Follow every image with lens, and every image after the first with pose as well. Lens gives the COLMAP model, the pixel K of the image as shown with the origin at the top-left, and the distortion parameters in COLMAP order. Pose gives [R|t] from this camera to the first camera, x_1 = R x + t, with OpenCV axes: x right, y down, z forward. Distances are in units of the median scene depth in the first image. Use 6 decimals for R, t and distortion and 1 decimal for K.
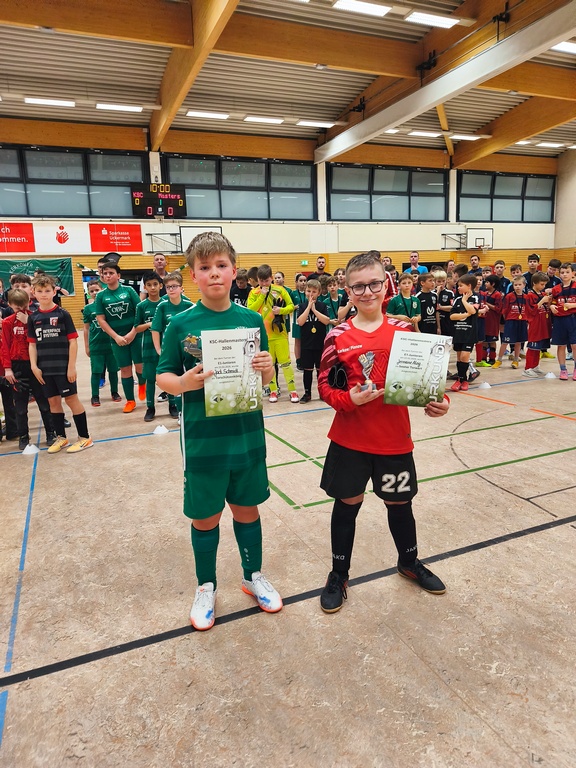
lens RADIAL K [[528.8, 0, 288.7], [0, 528.8, 378.5], [0, 0, 1]] dist [0.009277, -0.026565]
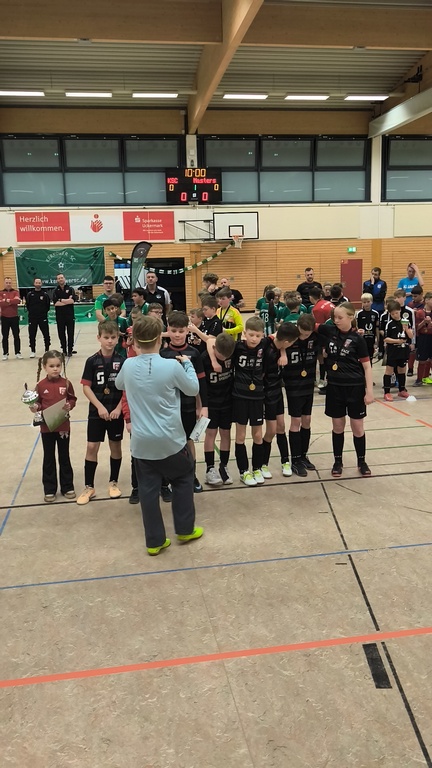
lens RADIAL K [[649.3, 0, 216.0], [0, 649.3, 384.0], [0, 0, 1]] dist [0.008813, 0.003072]
pose [[0.972141, 0.054078, -0.228074, 0.079832], [-0.050158, 0.998477, 0.022954, -0.009403], [0.228968, -0.010875, 0.973373, -0.131382]]
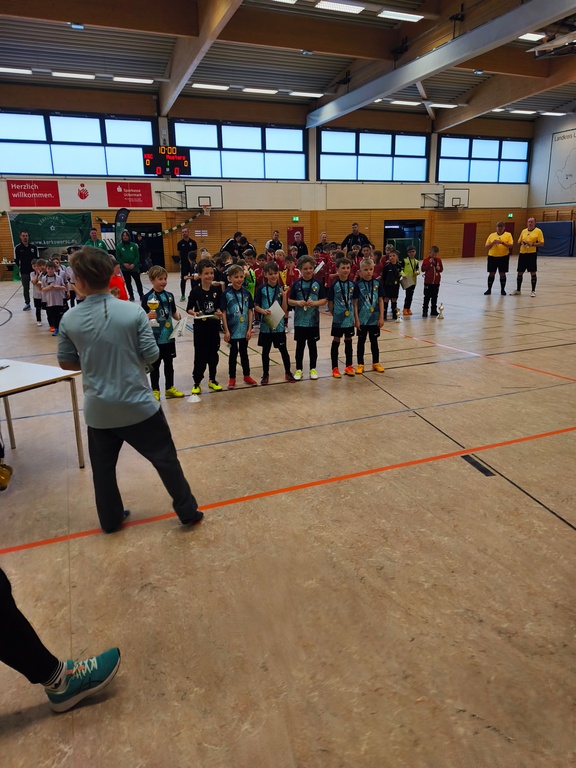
lens RADIAL K [[518.7, 0, 283.1], [0, 518.7, 372.8], [0, 0, 1]] dist [0.035941, -0.051762]
pose [[0.999694, 0.022301, -0.010684, 0.026335], [-0.021238, 0.995628, 0.090963, 0.007828], [0.012665, -0.090708, 0.995797, -0.151876]]
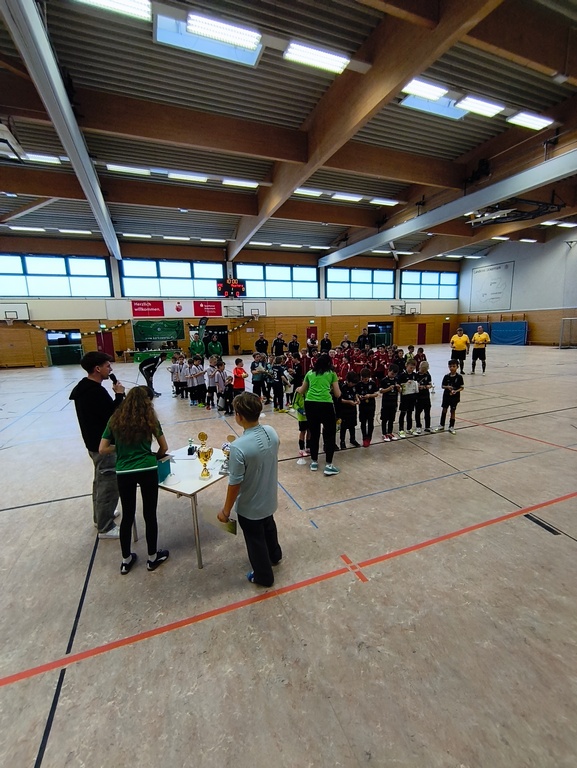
lens RADIAL K [[340.0, 0, 288.1], [0, 340.0, 376.3], [0, 0, 1]] dist [0.001398, 0.000387]
pose [[0.999570, 0.016216, -0.024431, -0.020161], [-0.016884, 0.999483, -0.027380, -0.007830], [0.023975, 0.027780, 0.999327, -0.143812]]
